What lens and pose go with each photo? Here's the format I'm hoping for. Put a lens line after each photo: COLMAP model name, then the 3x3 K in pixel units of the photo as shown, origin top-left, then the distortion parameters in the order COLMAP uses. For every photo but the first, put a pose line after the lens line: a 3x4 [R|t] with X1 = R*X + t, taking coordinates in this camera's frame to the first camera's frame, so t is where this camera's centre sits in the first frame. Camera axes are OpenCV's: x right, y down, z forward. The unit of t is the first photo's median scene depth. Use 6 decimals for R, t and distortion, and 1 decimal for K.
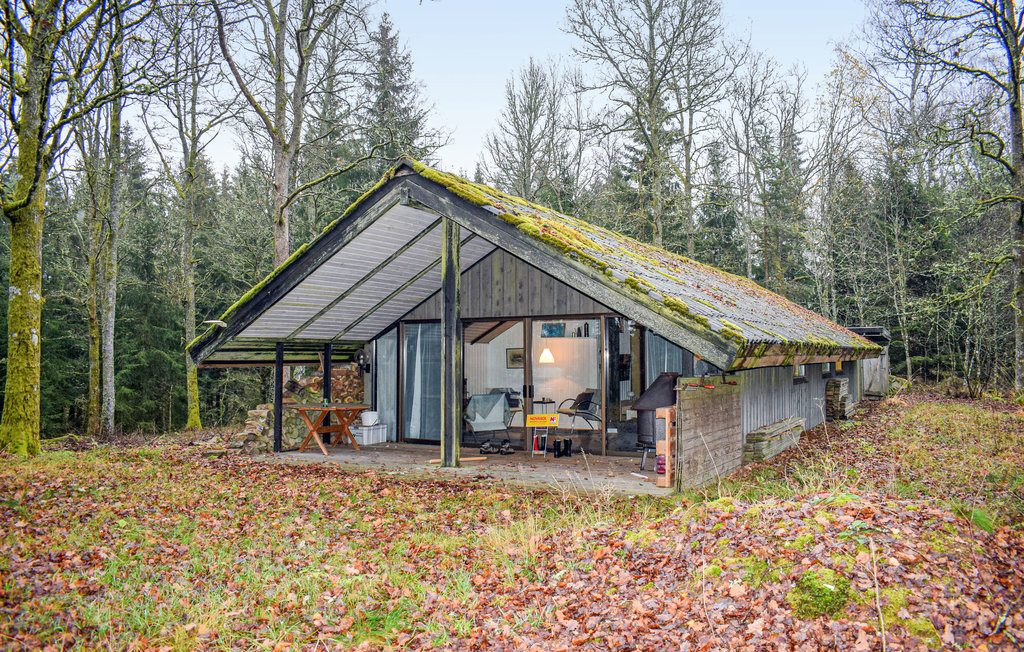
lens RADIAL K [[801.9, 0, 512.0], [0, 801.9, 326.0], [0, 0, 1]] dist [-0.101267, 0.007517]
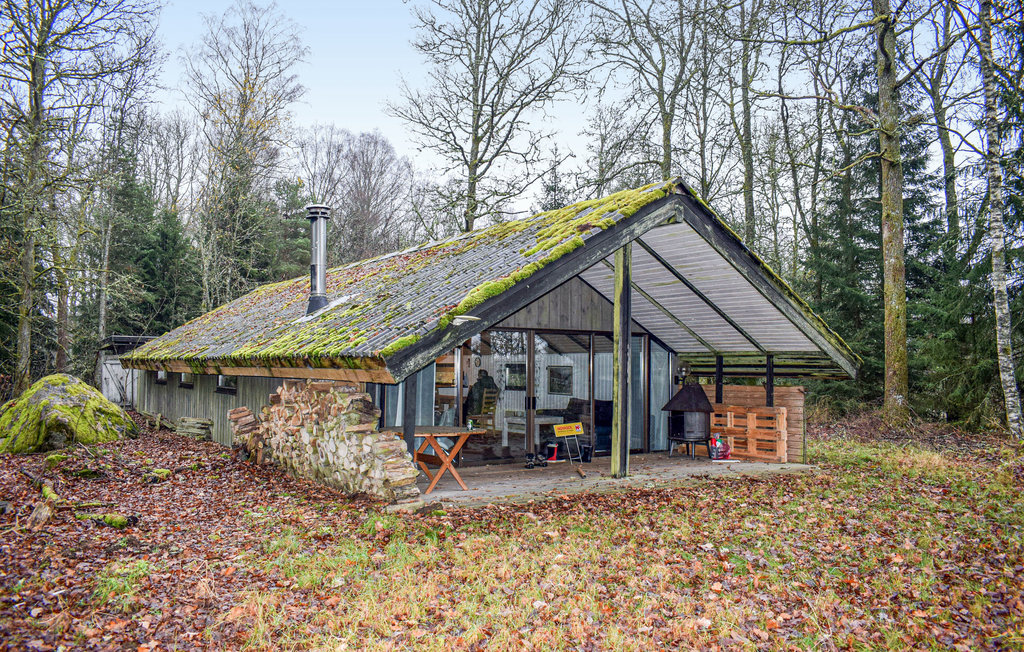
lens RADIAL K [[801.9, 0, 512.0], [0, 801.9, 326.0], [0, 0, 1]] dist [-0.101267, 0.007517]
pose [[0.426234, 0.054450, 0.902973, -1.201351], [-0.046227, 0.998194, -0.038371, 0.033071], [-0.903431, -0.025386, 0.427981, 0.782909]]
